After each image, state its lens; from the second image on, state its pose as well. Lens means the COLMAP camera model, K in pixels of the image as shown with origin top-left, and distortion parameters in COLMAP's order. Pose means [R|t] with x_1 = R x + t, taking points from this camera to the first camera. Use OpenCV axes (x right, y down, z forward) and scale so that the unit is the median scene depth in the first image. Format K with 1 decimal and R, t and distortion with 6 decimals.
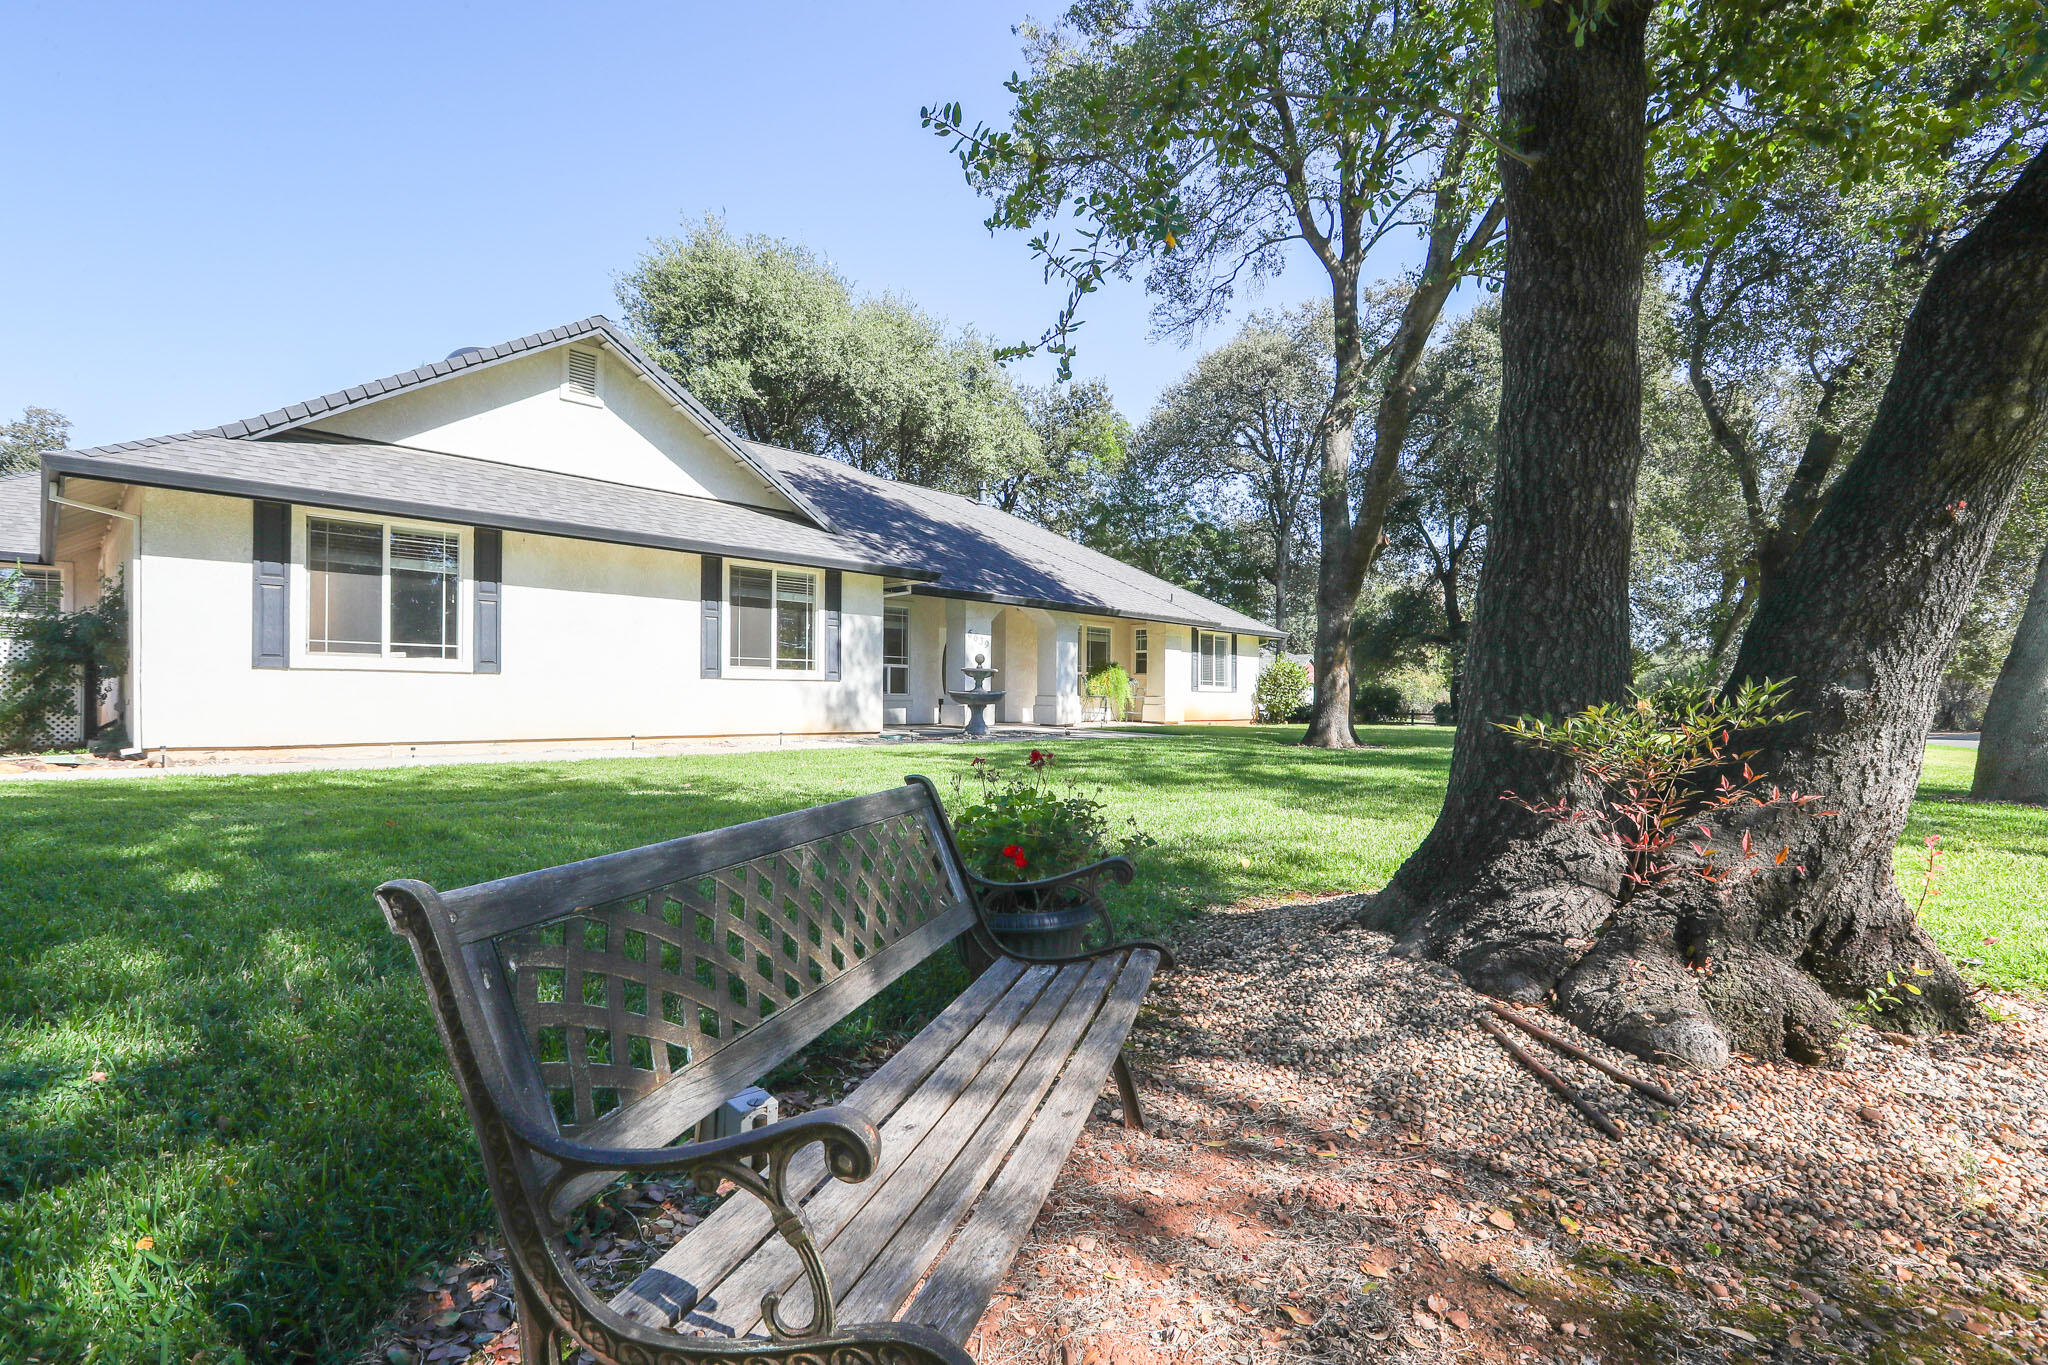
lens RADIAL K [[941.3, 0, 1002.4], [0, 941.3, 703.9], [0, 0, 1]] dist [-0.043278, 0.000535]
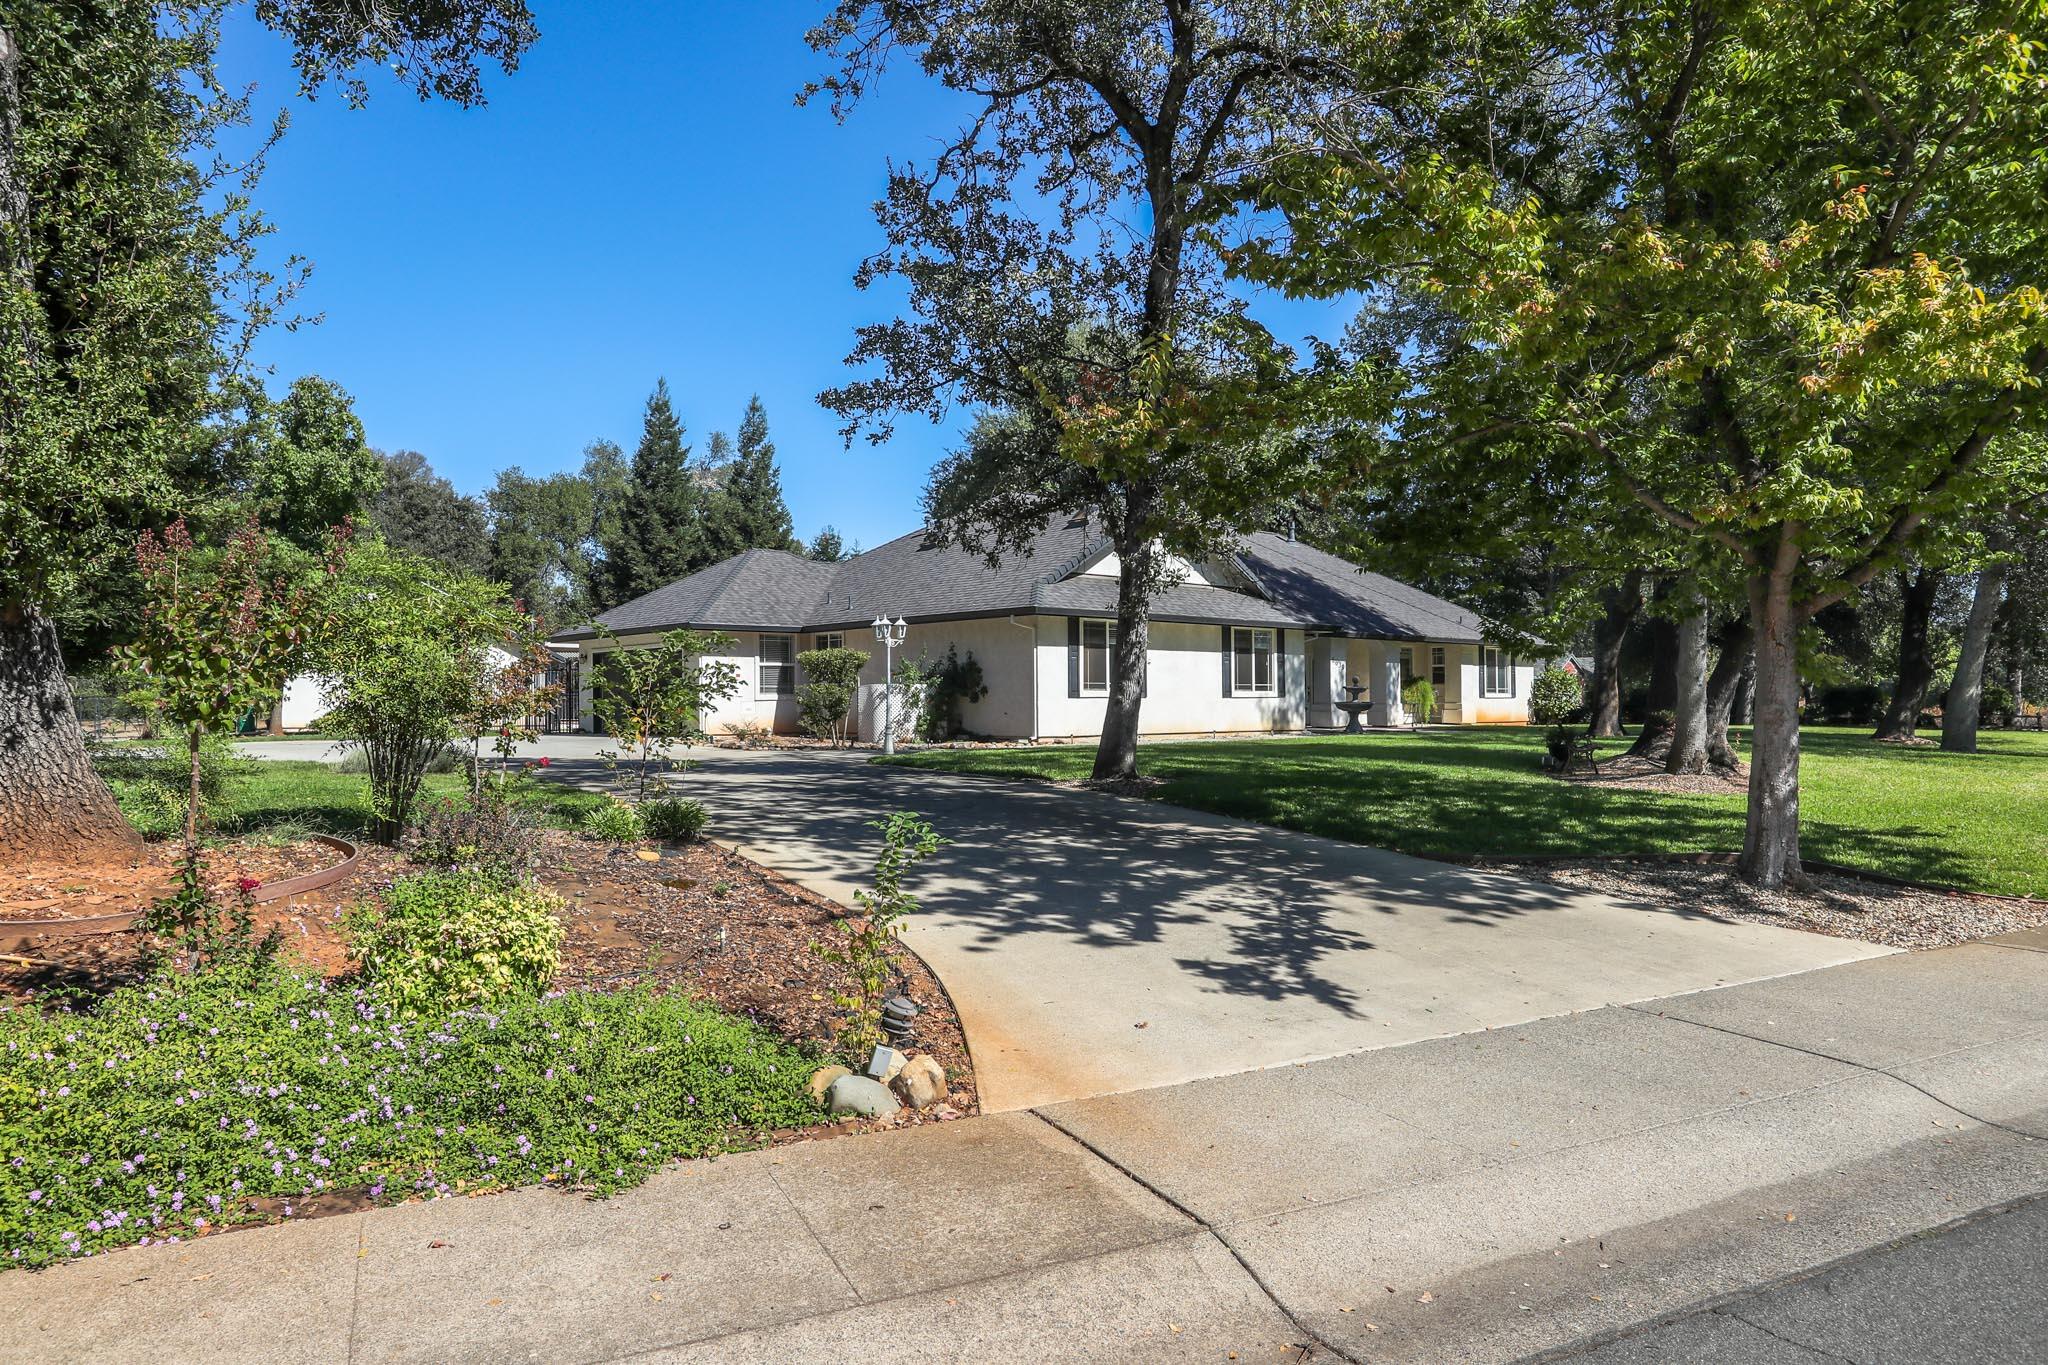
lens RADIAL K [[1309.6, 0, 1027.5], [0, 1309.6, 679.1], [0, 0, 1]] dist [-0.000165, -0.000059]
pose [[0.997989, -0.015969, -0.061341, -0.522712], [0.014392, 0.999556, -0.026075, -0.005209], [0.061730, 0.025140, 0.997776, -1.356506]]
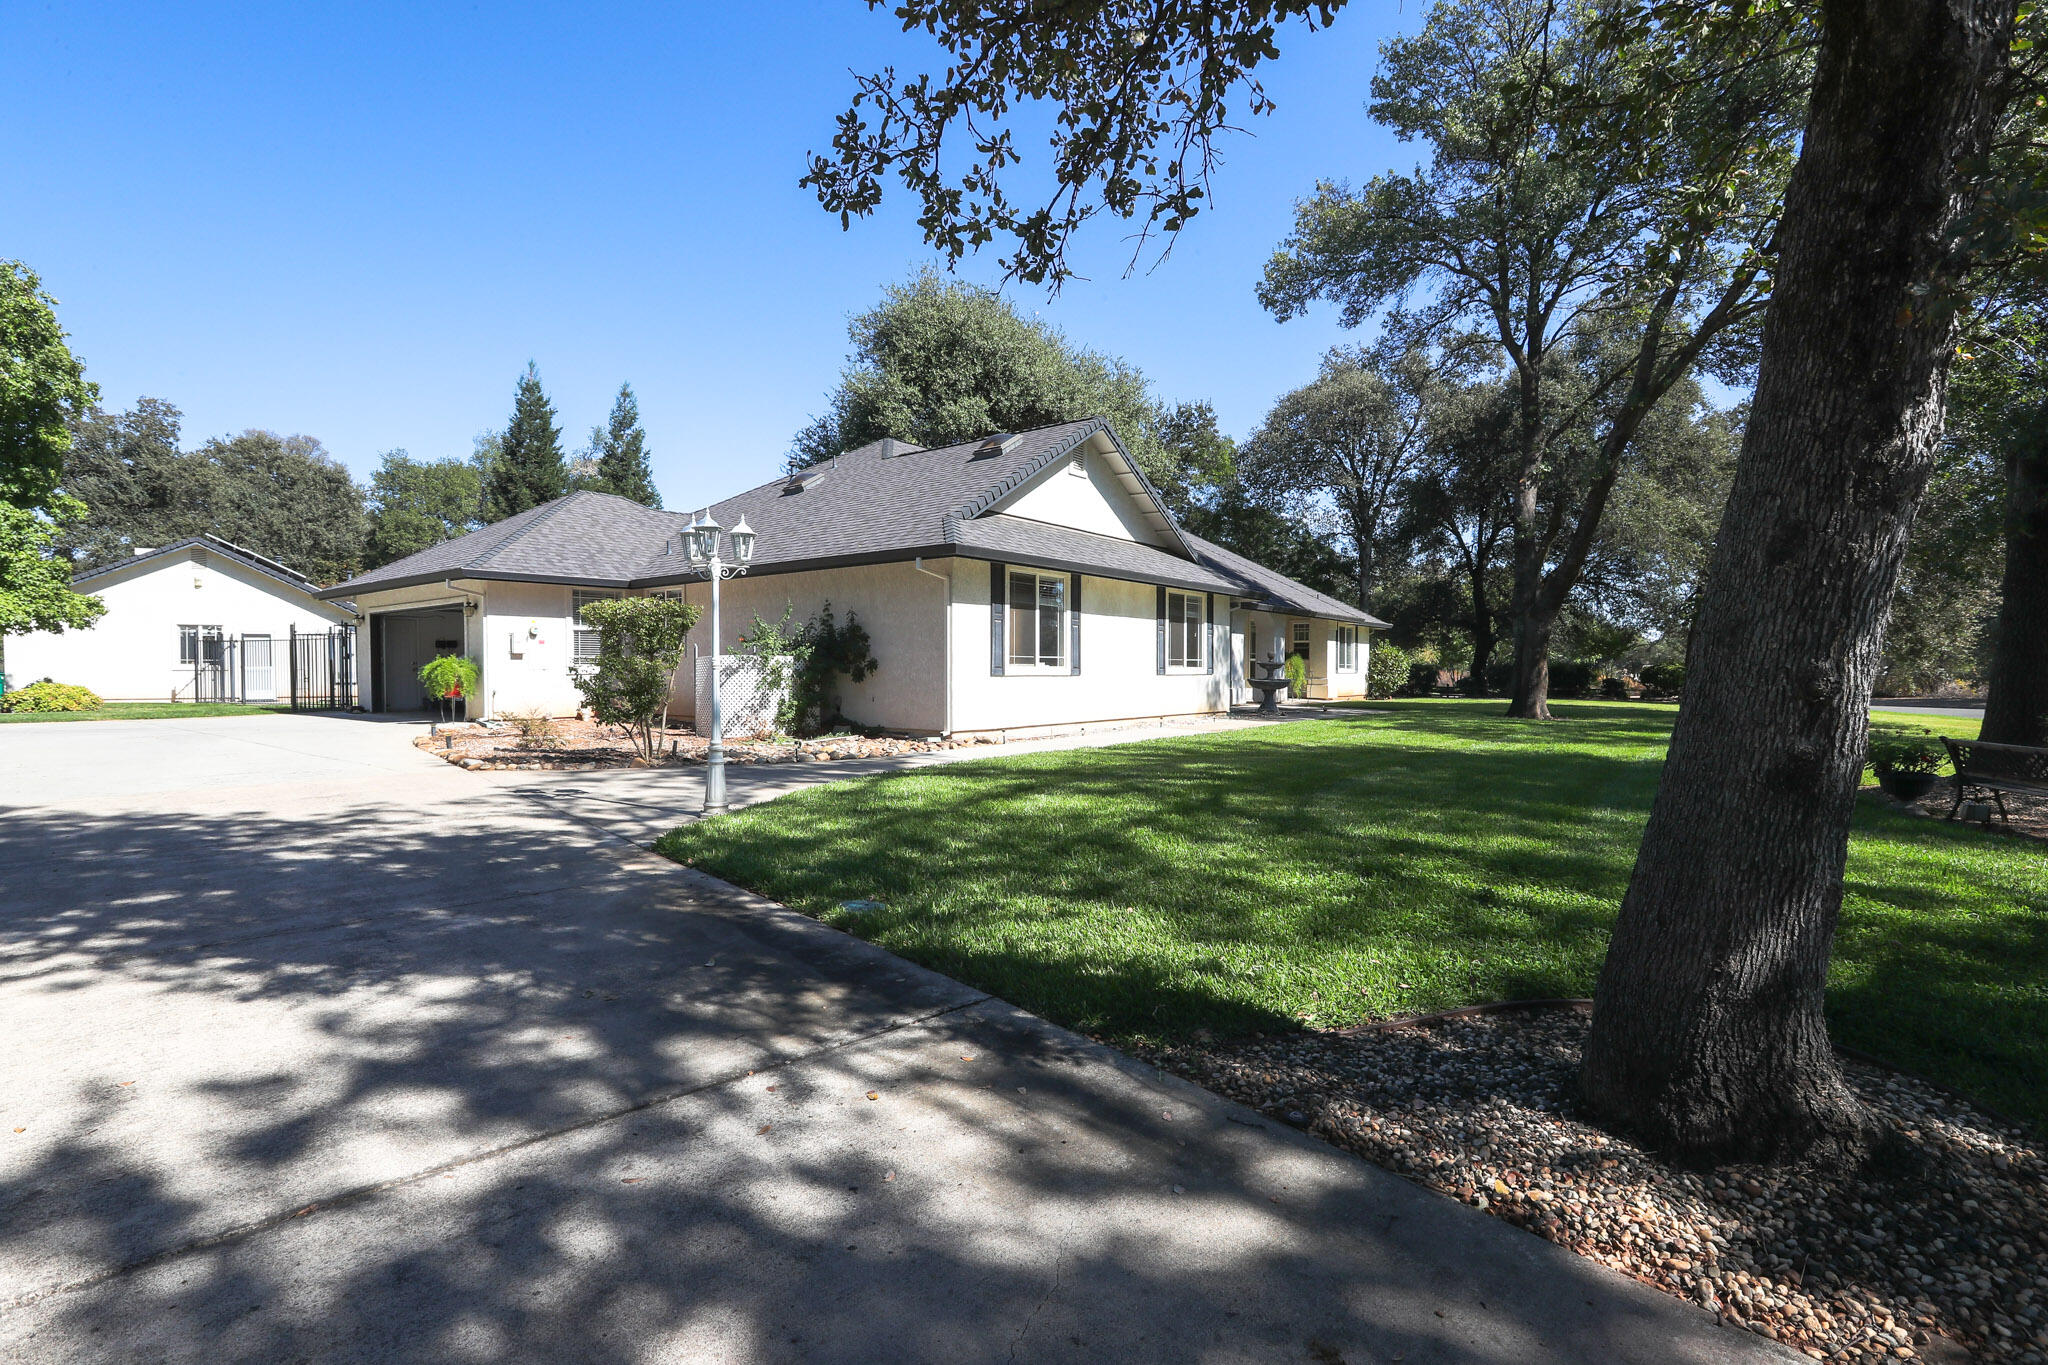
lens RADIAL K [[941.3, 0, 1010.9], [0, 941.3, 699.9], [0, 0, 1]] dist [-0.043278, 0.000535]
pose [[0.995499, -0.010202, 0.094220, -0.665182], [0.007725, 0.999616, 0.026614, -0.029261], [-0.094456, -0.025767, 0.995196, -0.369882]]
